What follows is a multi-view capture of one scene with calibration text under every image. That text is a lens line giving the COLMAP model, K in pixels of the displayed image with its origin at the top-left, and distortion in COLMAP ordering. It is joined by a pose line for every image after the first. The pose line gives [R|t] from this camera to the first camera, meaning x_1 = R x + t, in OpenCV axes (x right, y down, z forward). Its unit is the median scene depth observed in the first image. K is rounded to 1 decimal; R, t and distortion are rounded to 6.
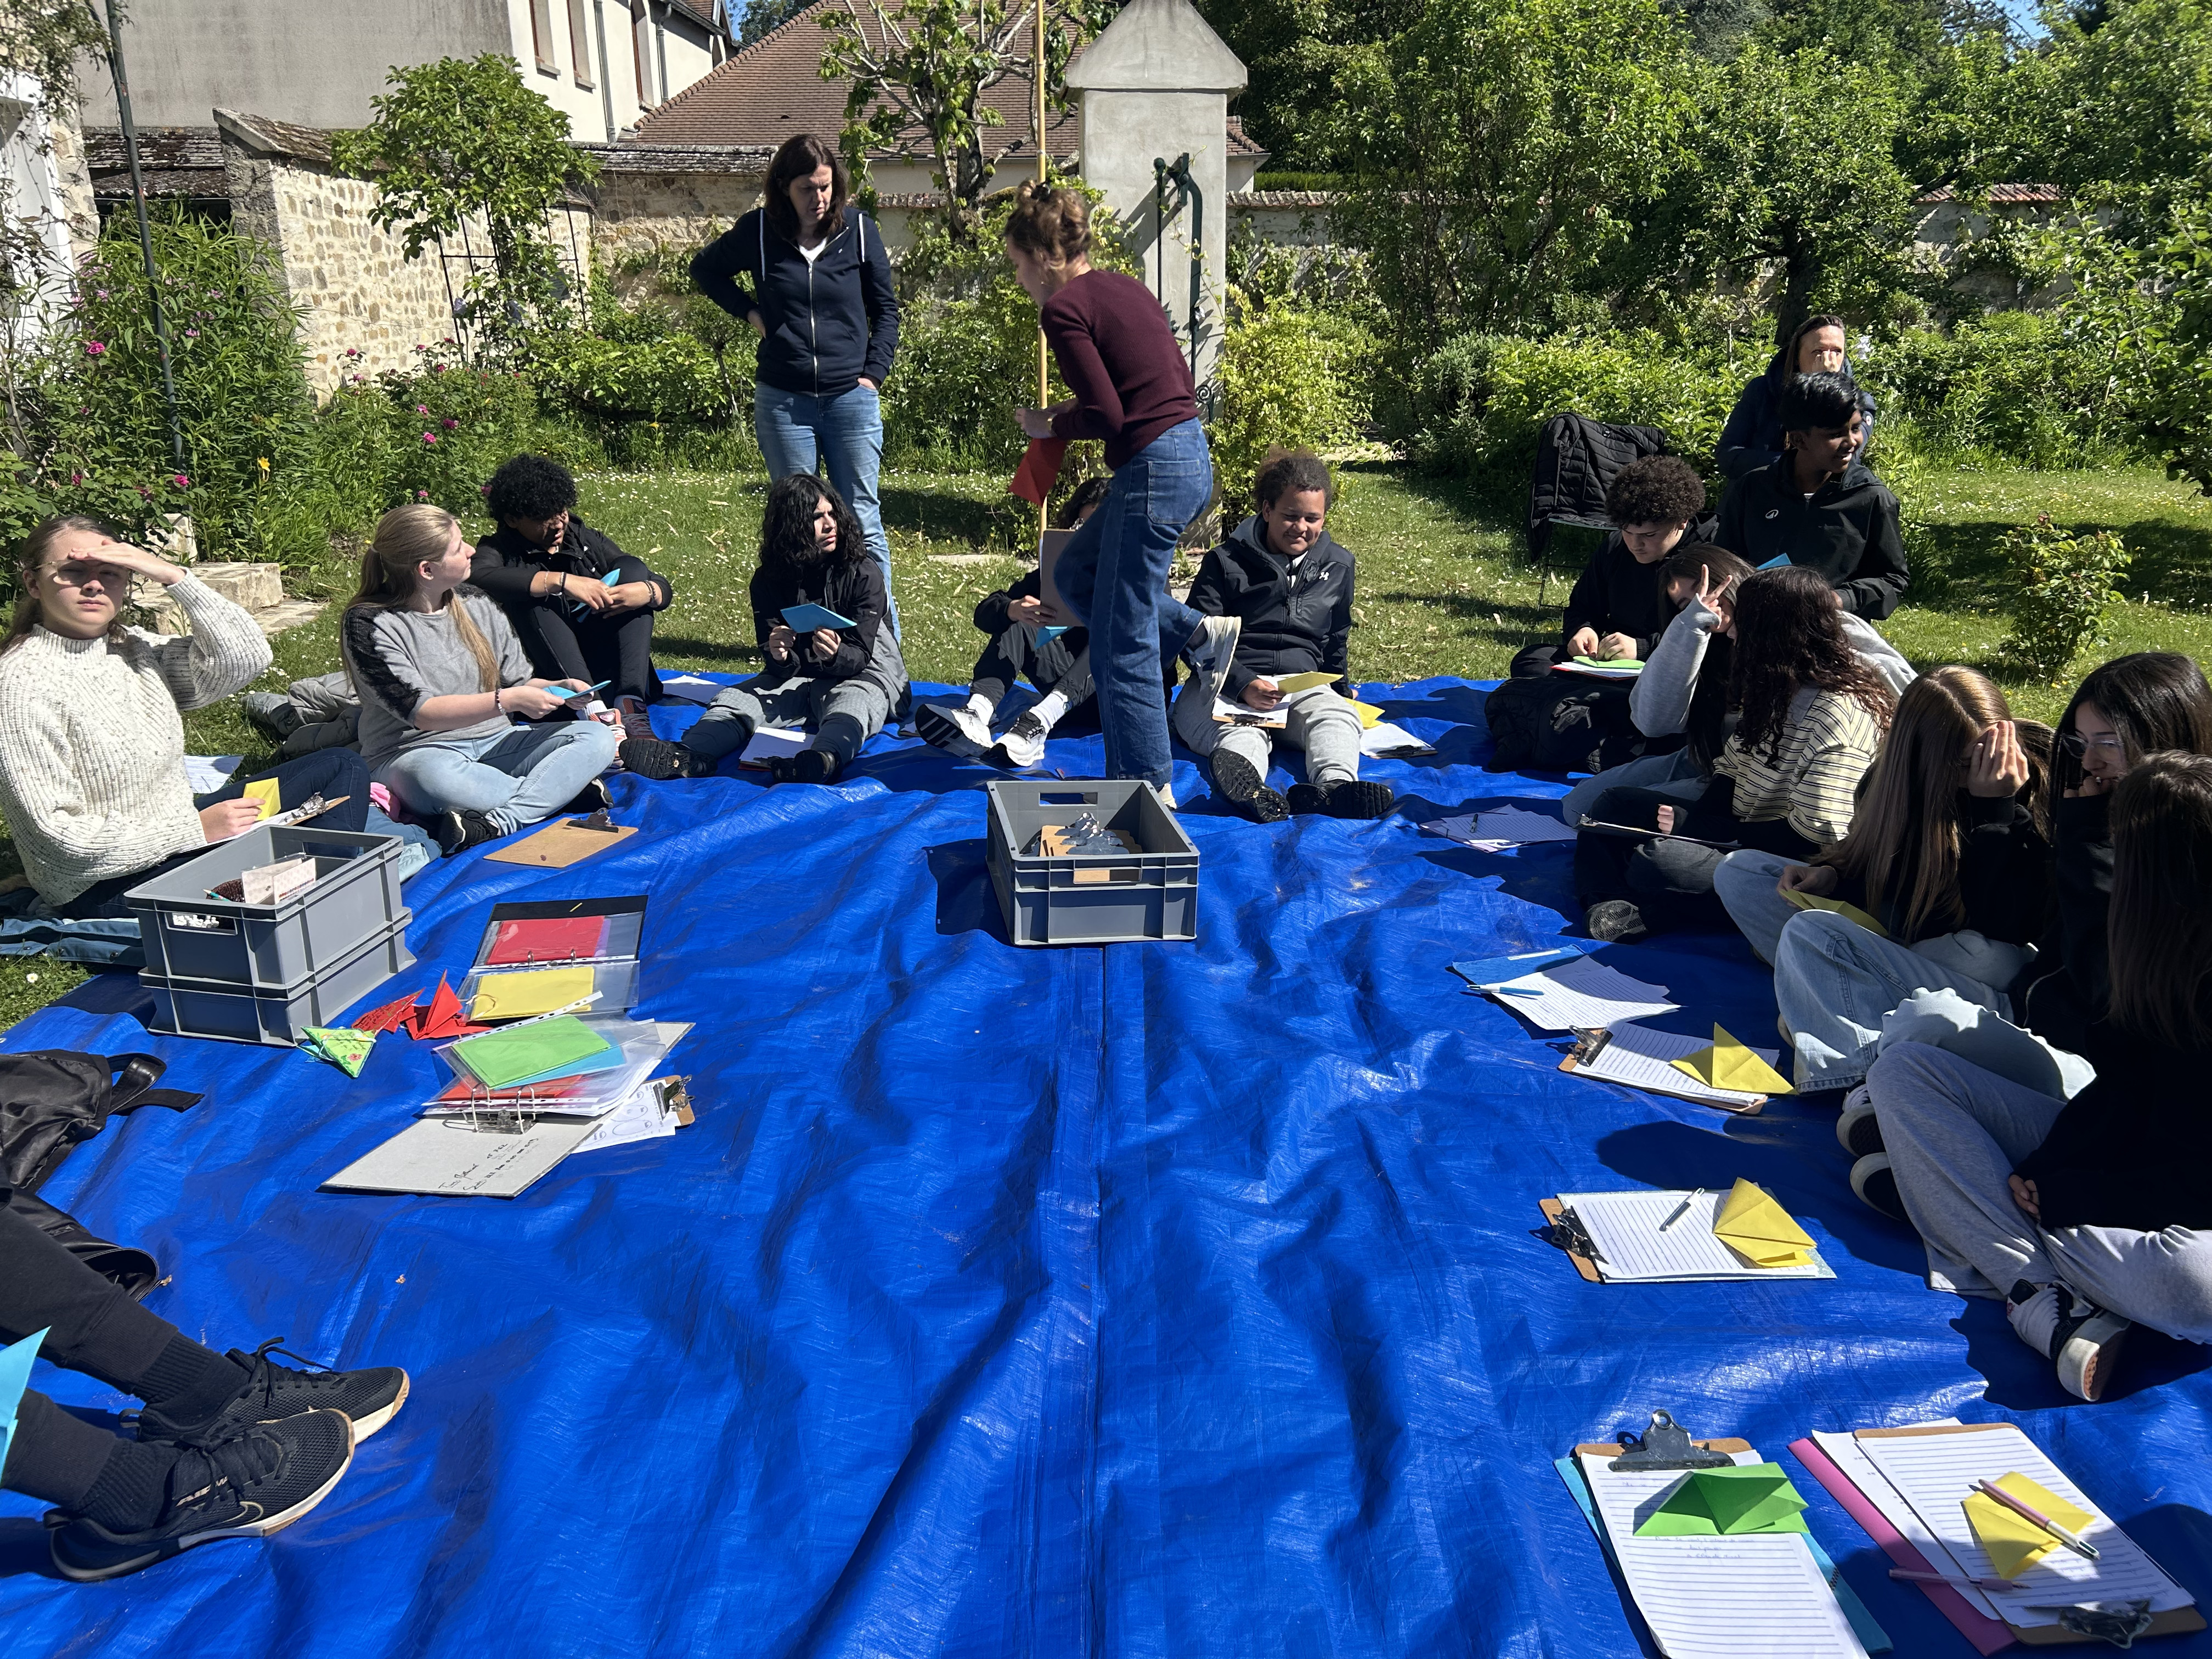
lens RADIAL K [[1673.4, 0, 1084.1], [0, 1673.4, 795.5], [0, 0, 1]] dist [0.049838, -0.056895]
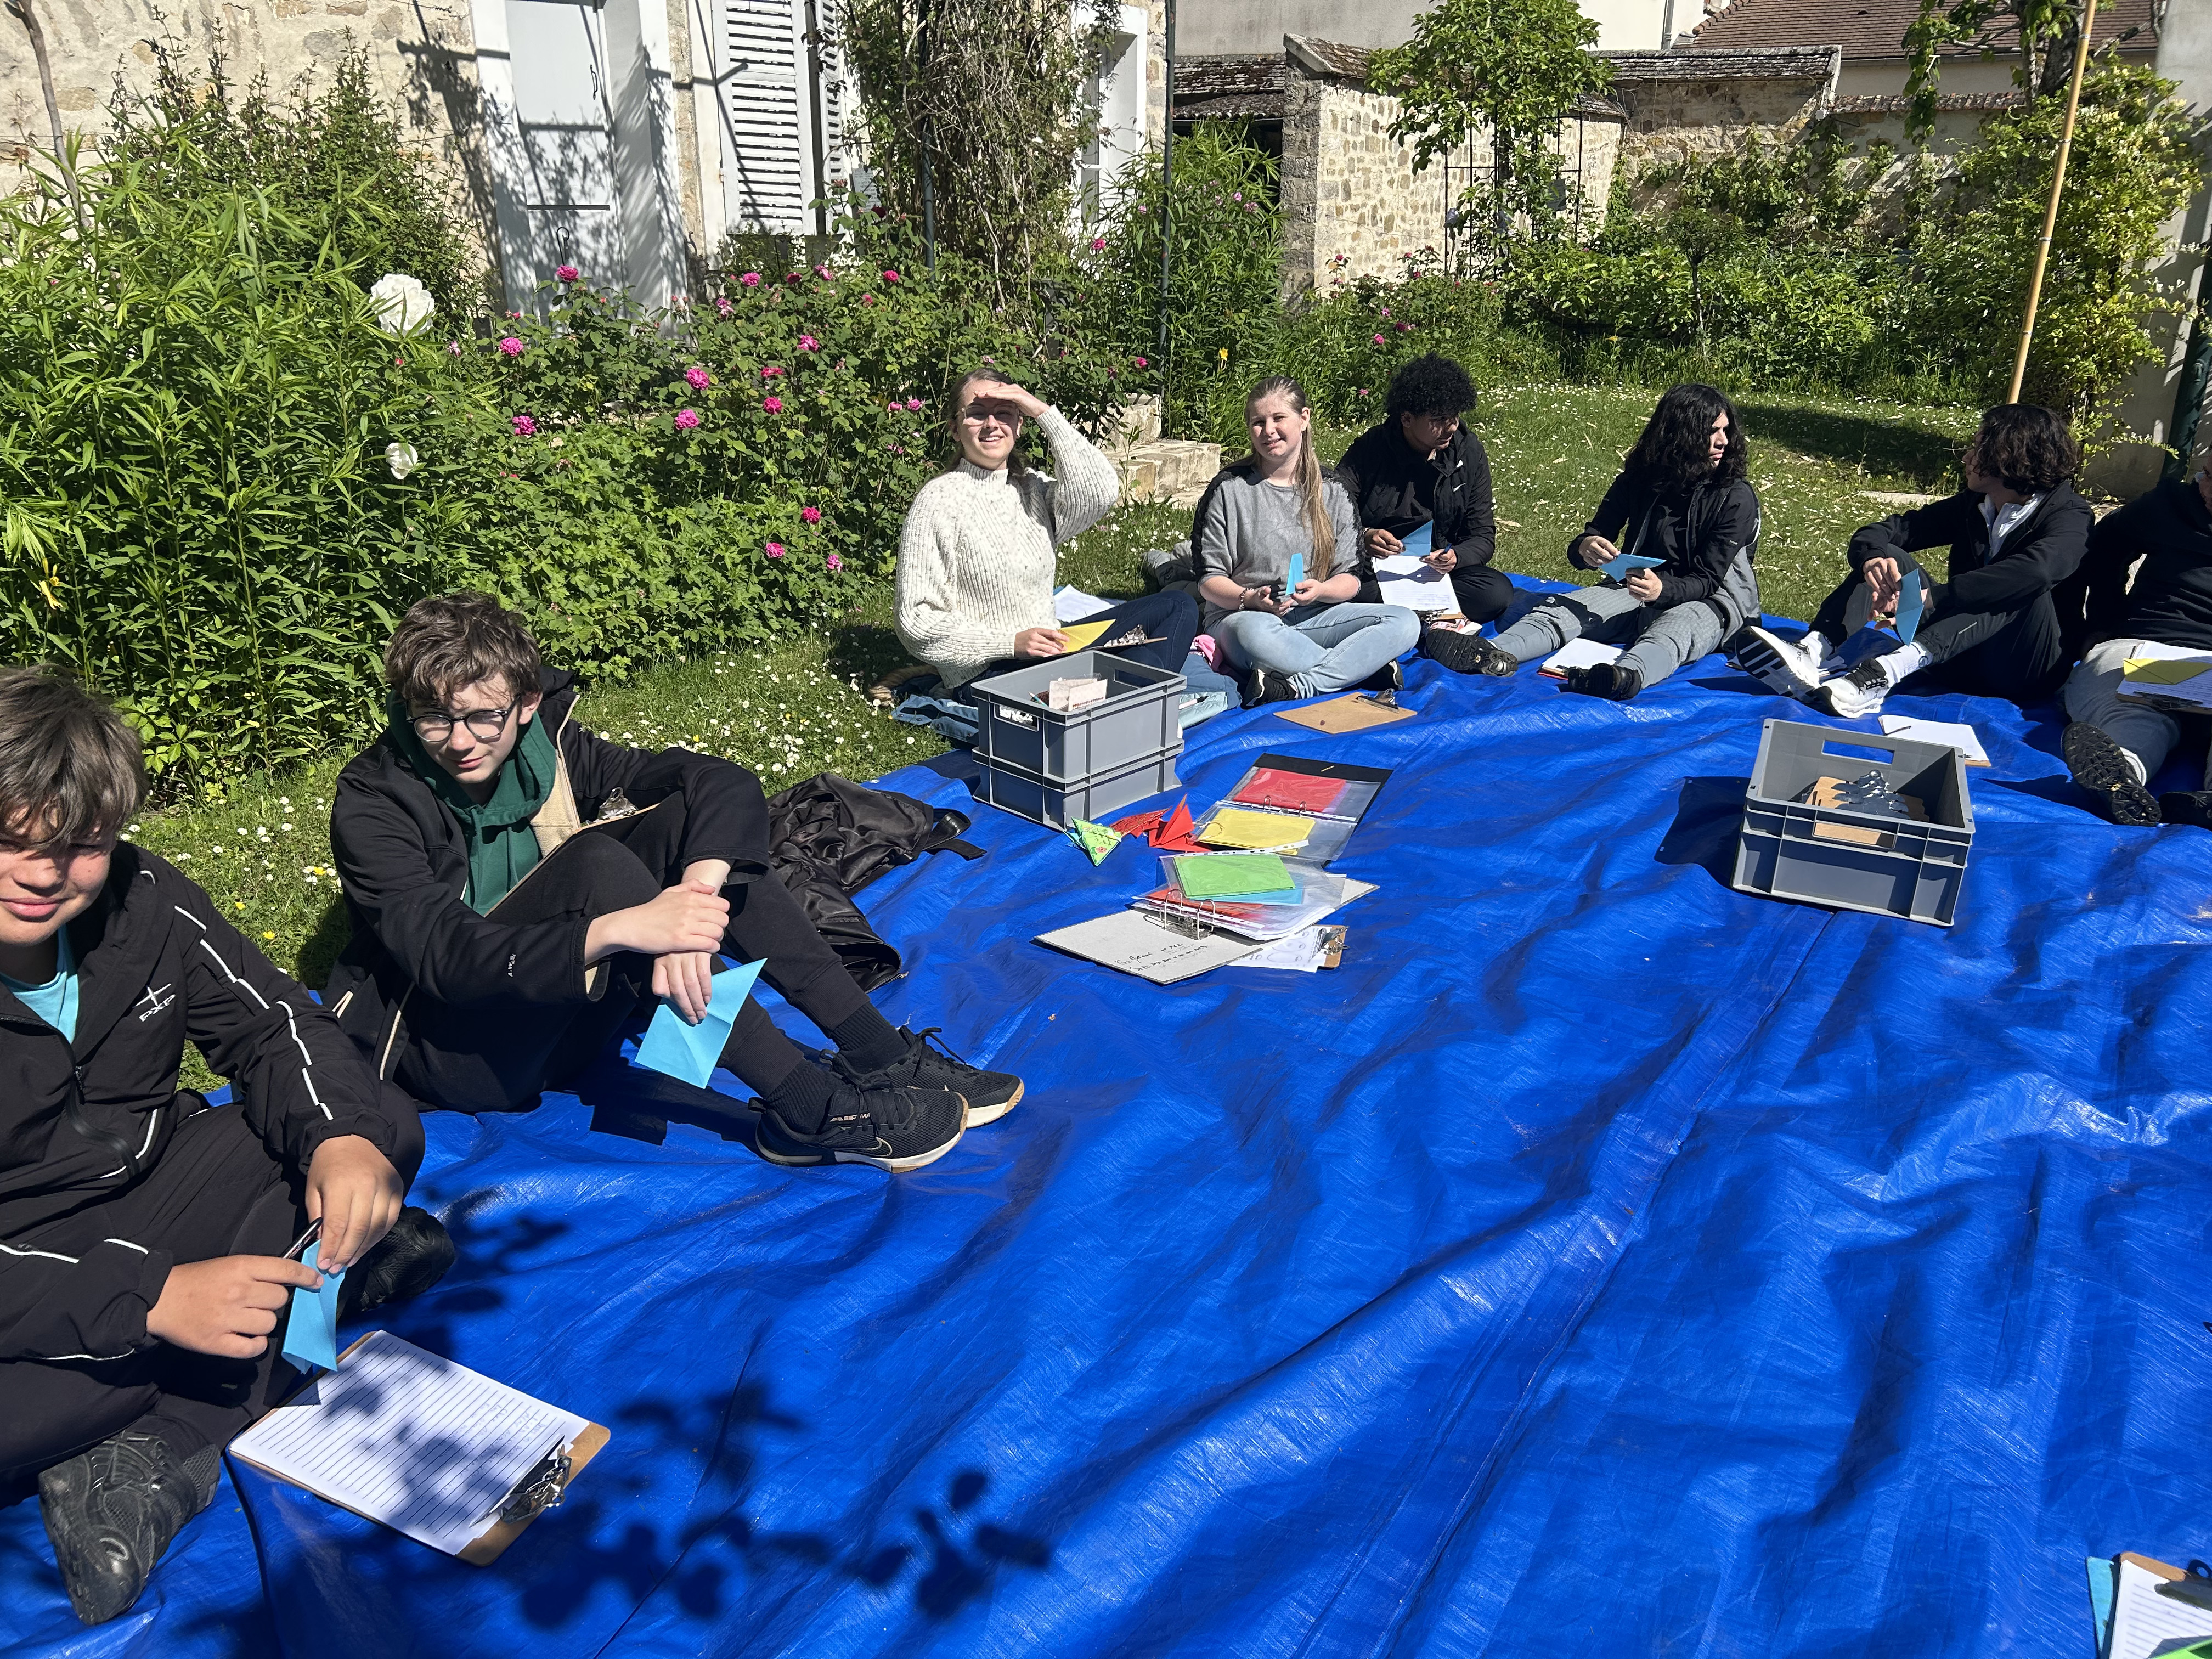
lens RADIAL K [[1673.4, 0, 1086.4], [0, 1673.4, 785.1], [0, 0, 1]] dist [0.049838, -0.056895]
pose [[0.838358, 0.184690, -0.512880, 0.145164], [-0.164440, 0.982711, 0.085084, 0.013089], [0.519727, 0.013007, 0.854233, -0.002819]]
